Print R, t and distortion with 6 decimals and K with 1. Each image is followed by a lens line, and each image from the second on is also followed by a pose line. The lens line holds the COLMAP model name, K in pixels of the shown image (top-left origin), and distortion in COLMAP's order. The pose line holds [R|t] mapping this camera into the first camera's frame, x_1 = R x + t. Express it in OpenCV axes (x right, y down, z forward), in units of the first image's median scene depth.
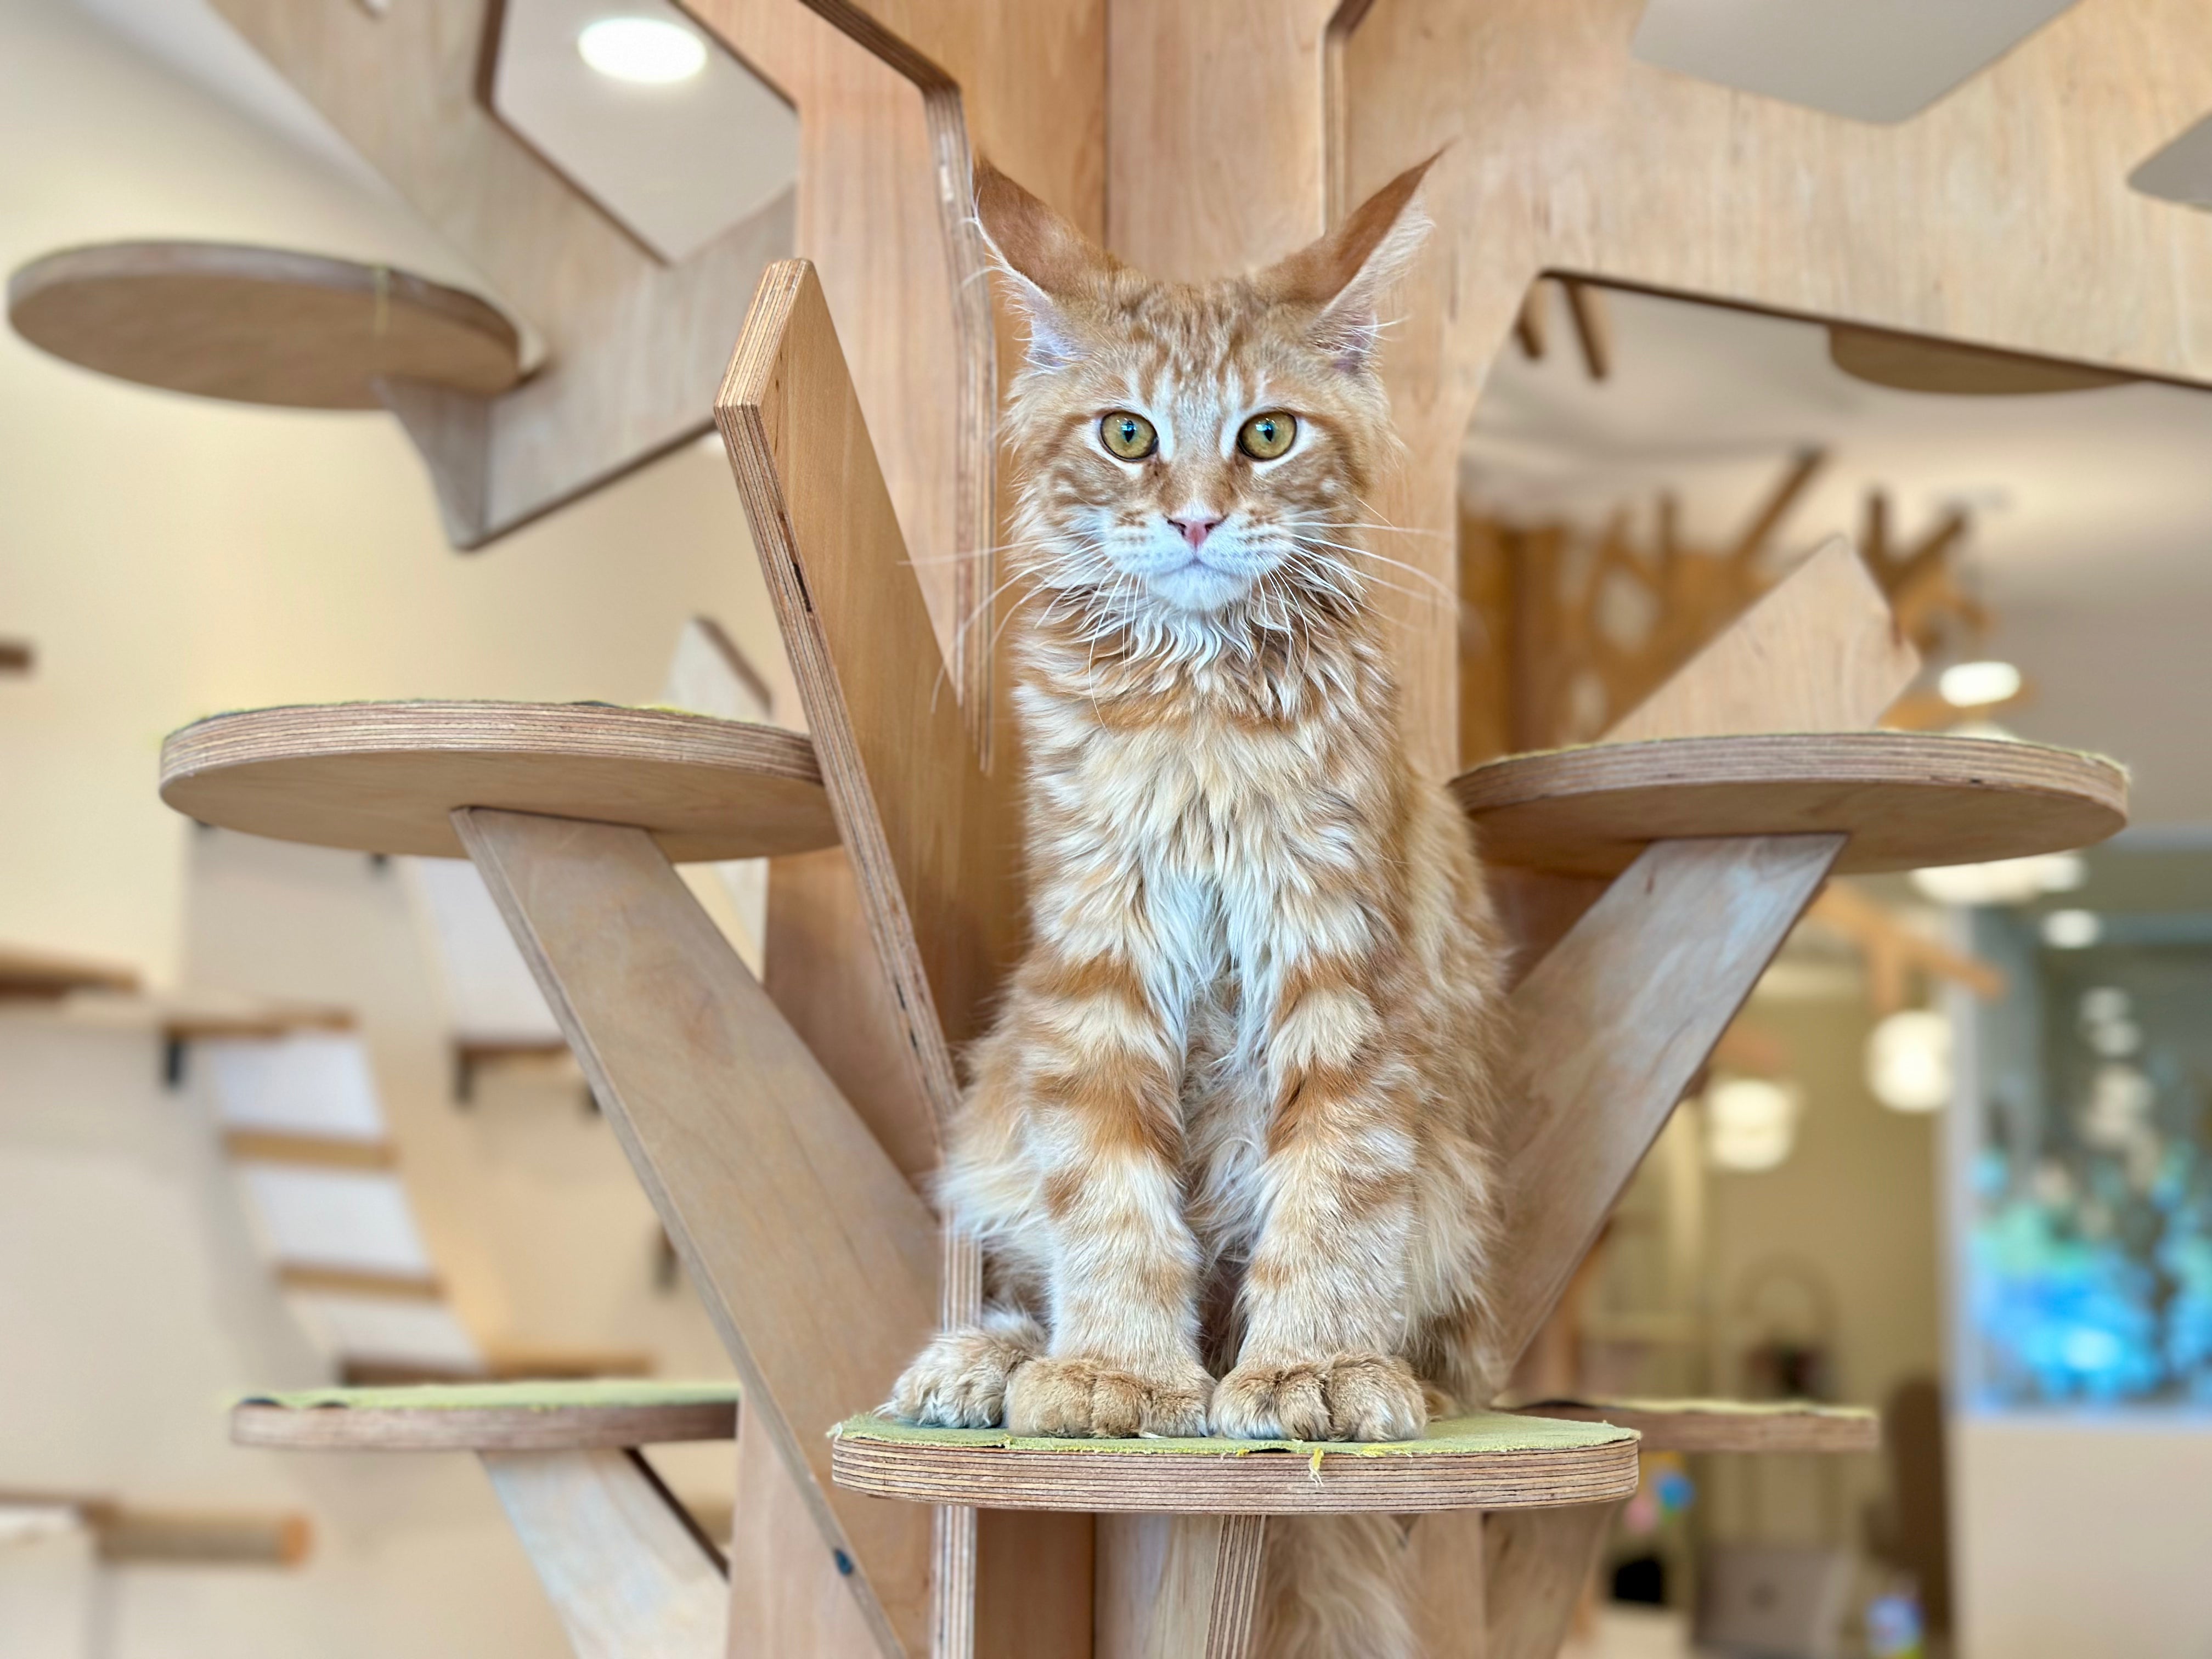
lens RADIAL K [[3129.9, 0, 1116.7], [0, 3129.9, 828.2], [0, 0, 1]] dist [0.187618, -0.417394]
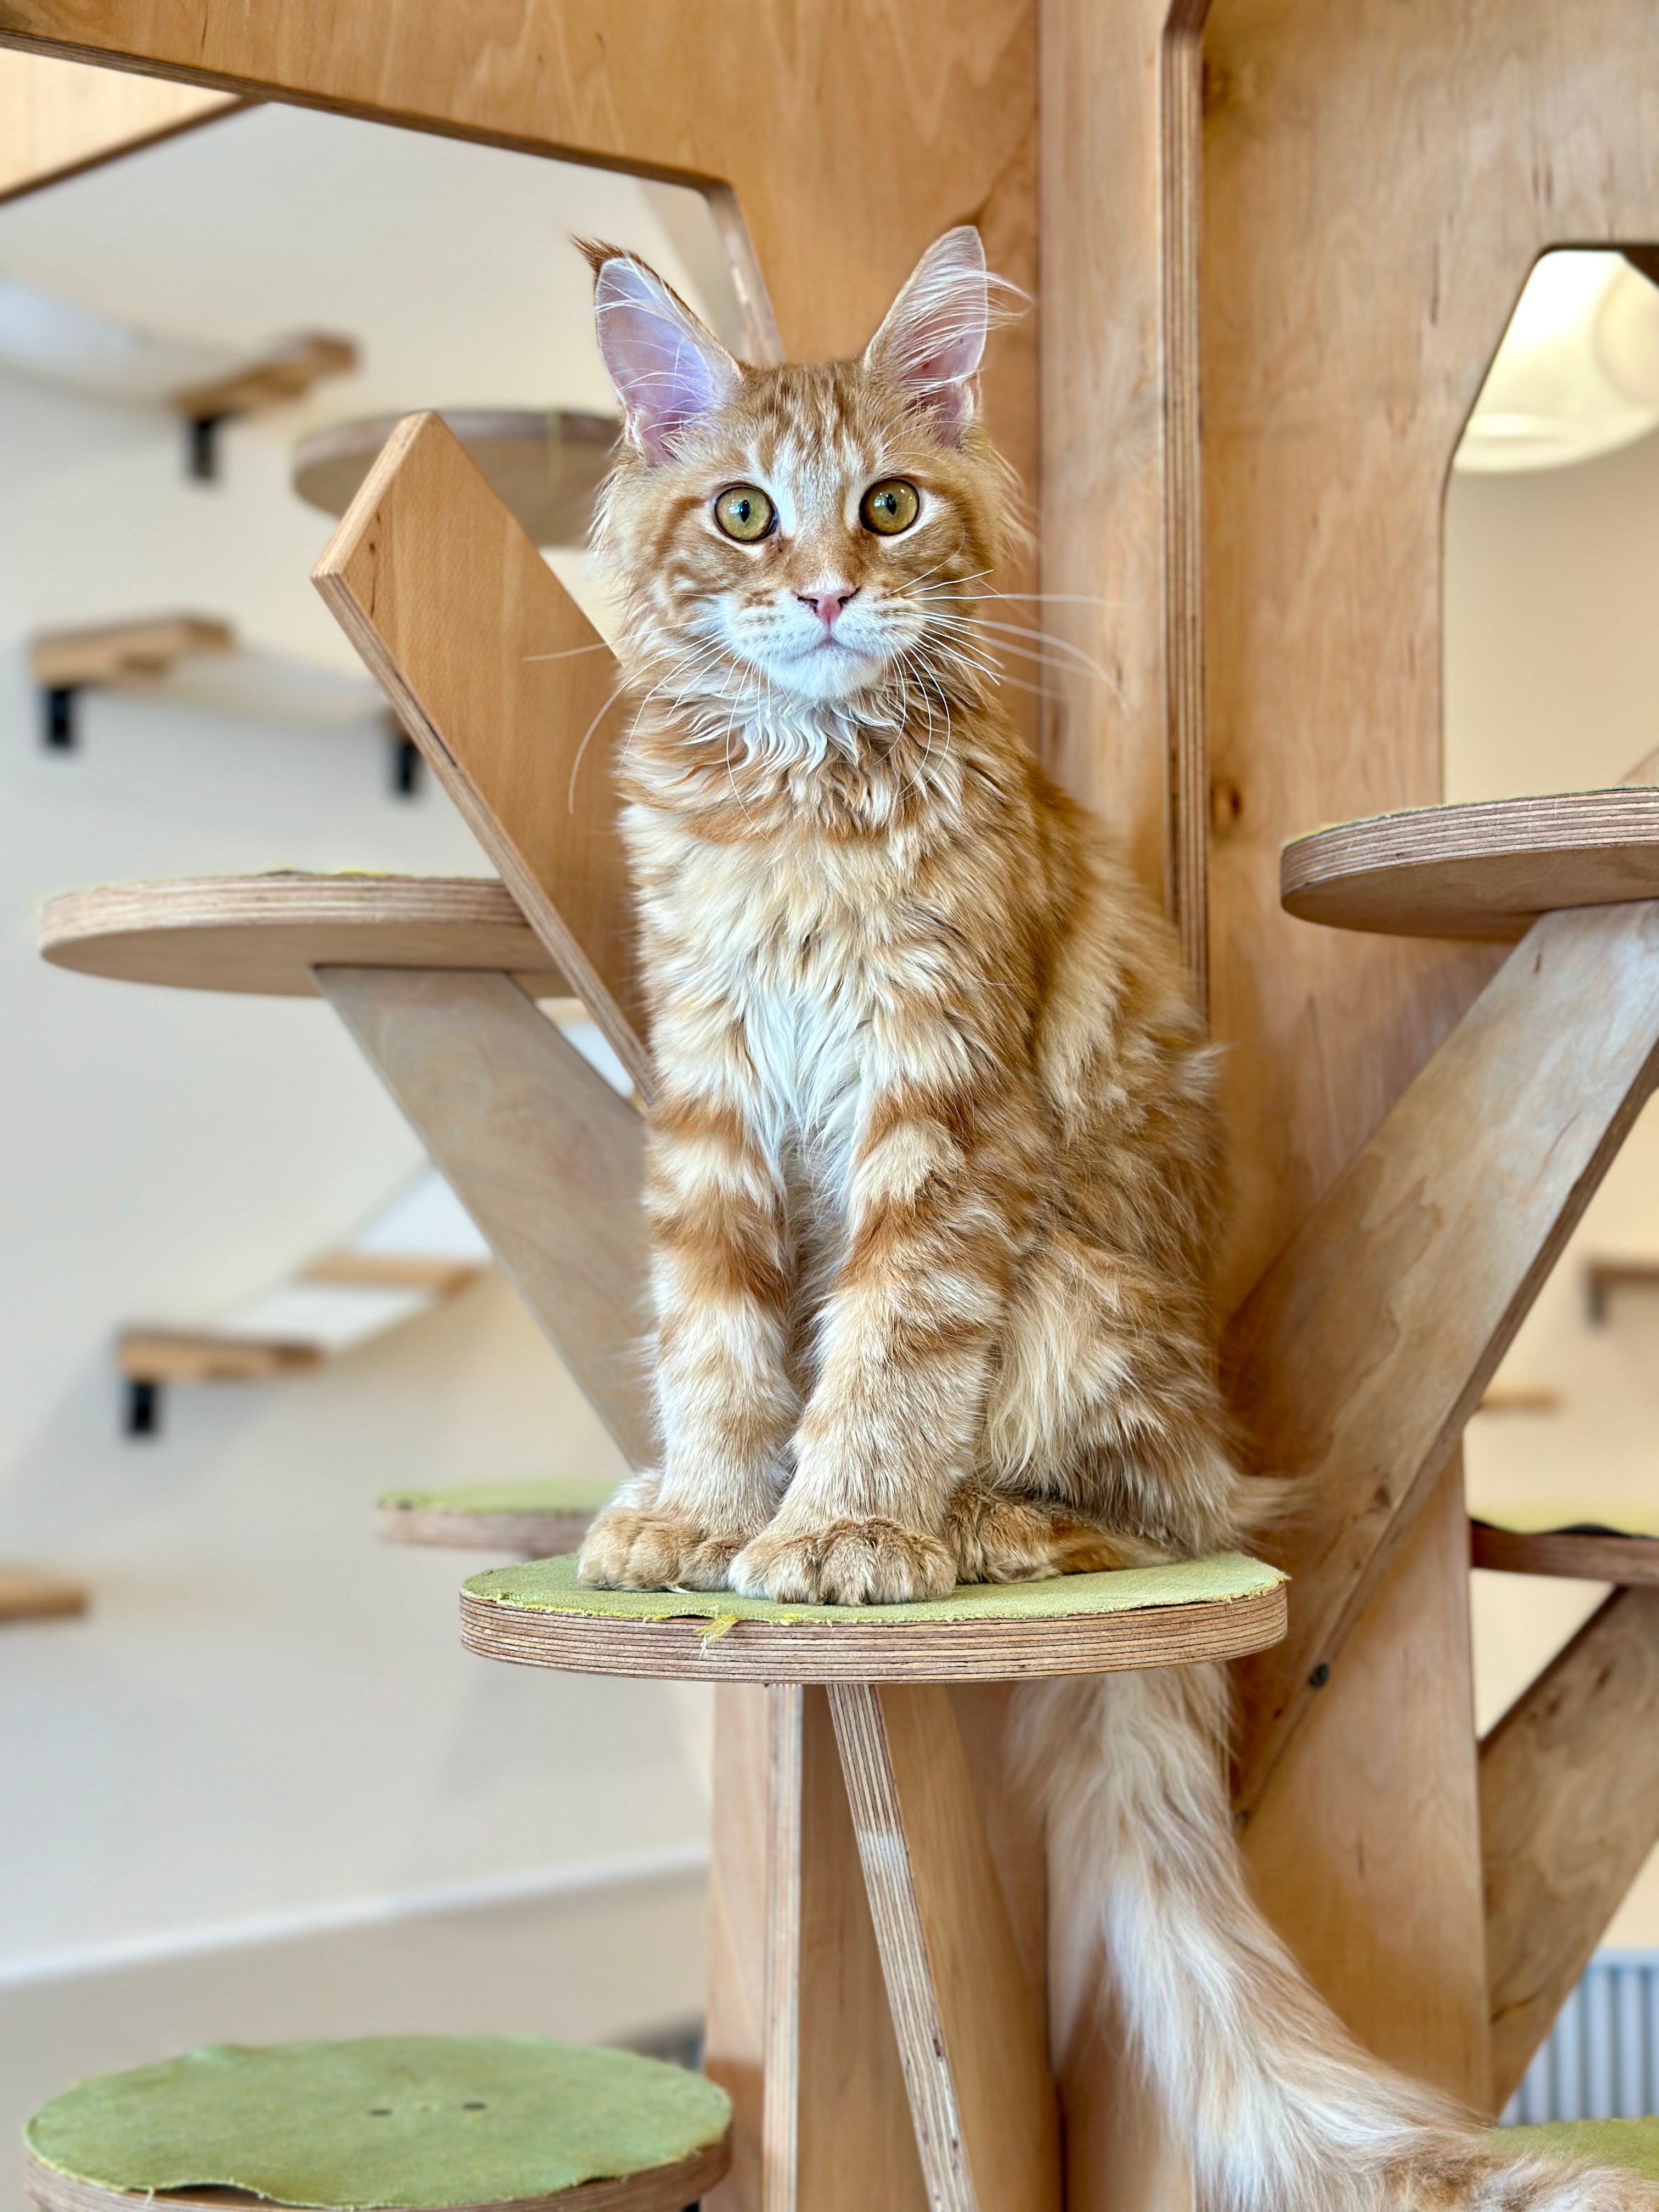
lens RADIAL K [[3126.5, 0, 830.4], [0, 3126.5, 1099.8], [0, 0, 1]] dist [0.201177, -0.485541]
pose [[0.893024, -0.037742, -0.448423, 0.420417], [0.074327, 0.995161, 0.064261, -0.016725], [0.443828, -0.090717, 0.891508, 0.131223]]
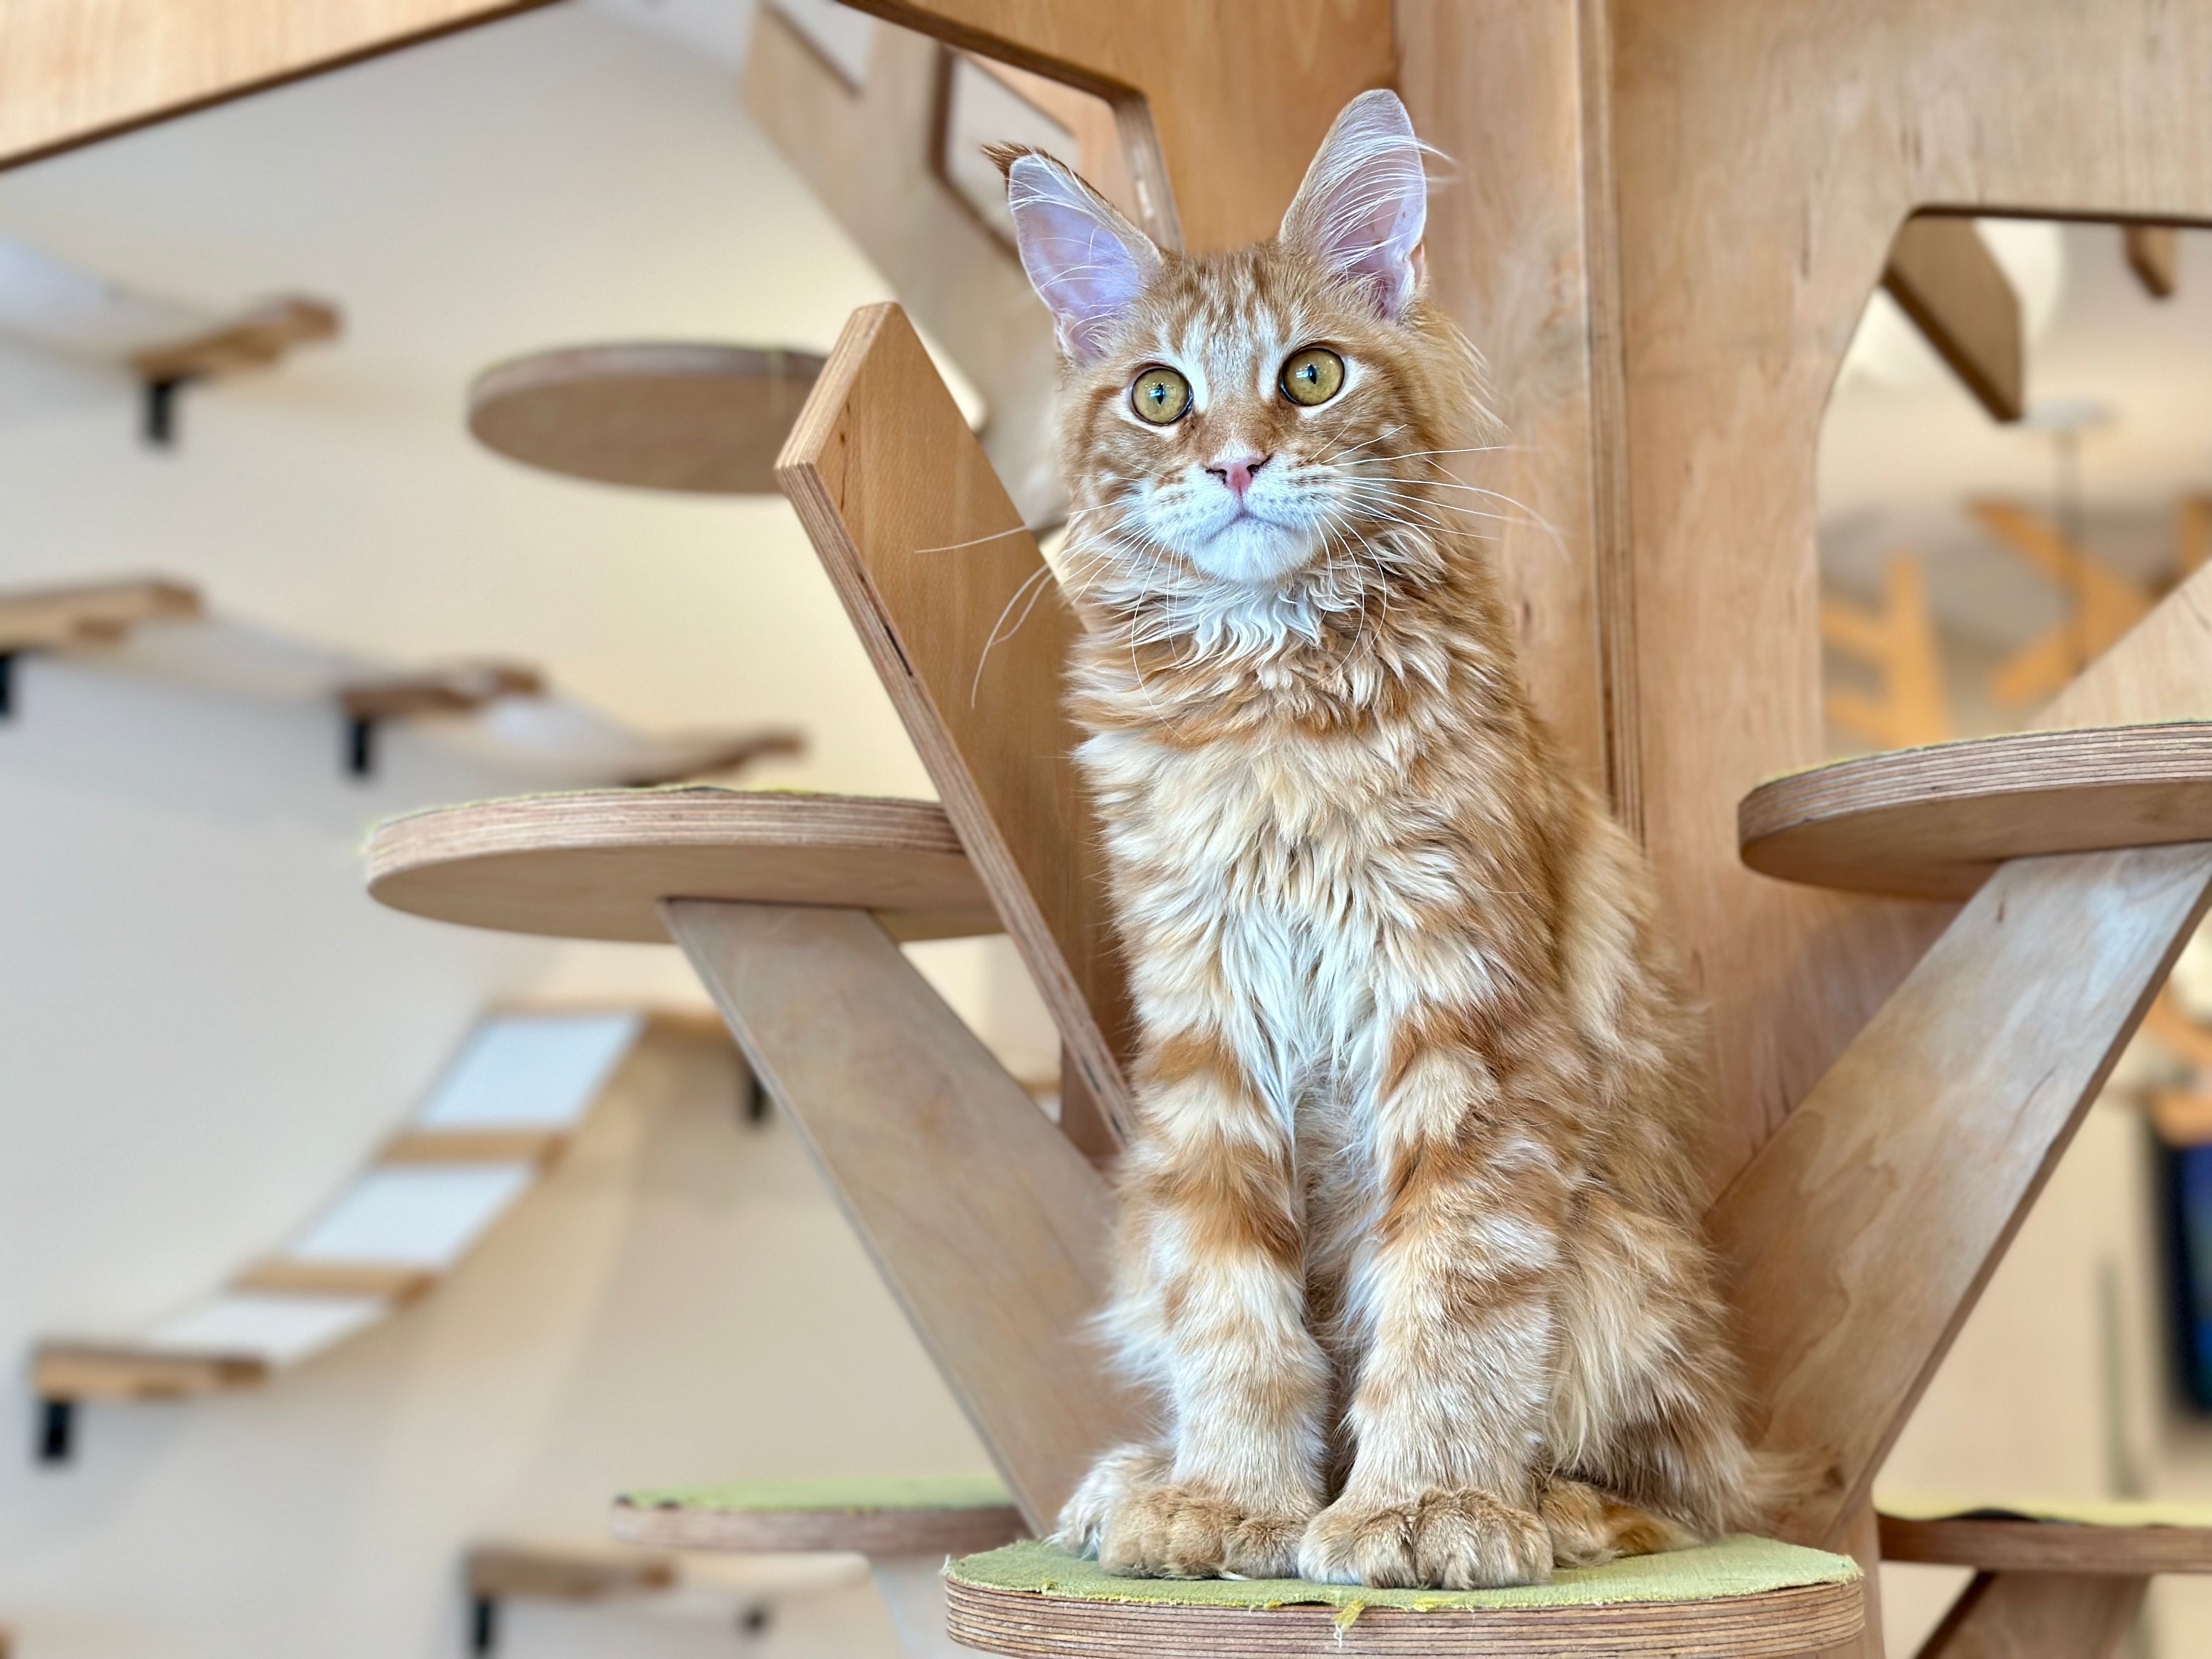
lens RADIAL K [[3126.0, 0, 1096.7], [0, 3126.0, 824.0], [0, 0, 1]] dist [0.195583, -0.440399]
pose [[0.950563, -0.059983, -0.304682, 0.216572], [0.056624, 0.998198, -0.019860, -0.002934], [0.305324, 0.001626, 0.952247, 0.117938]]
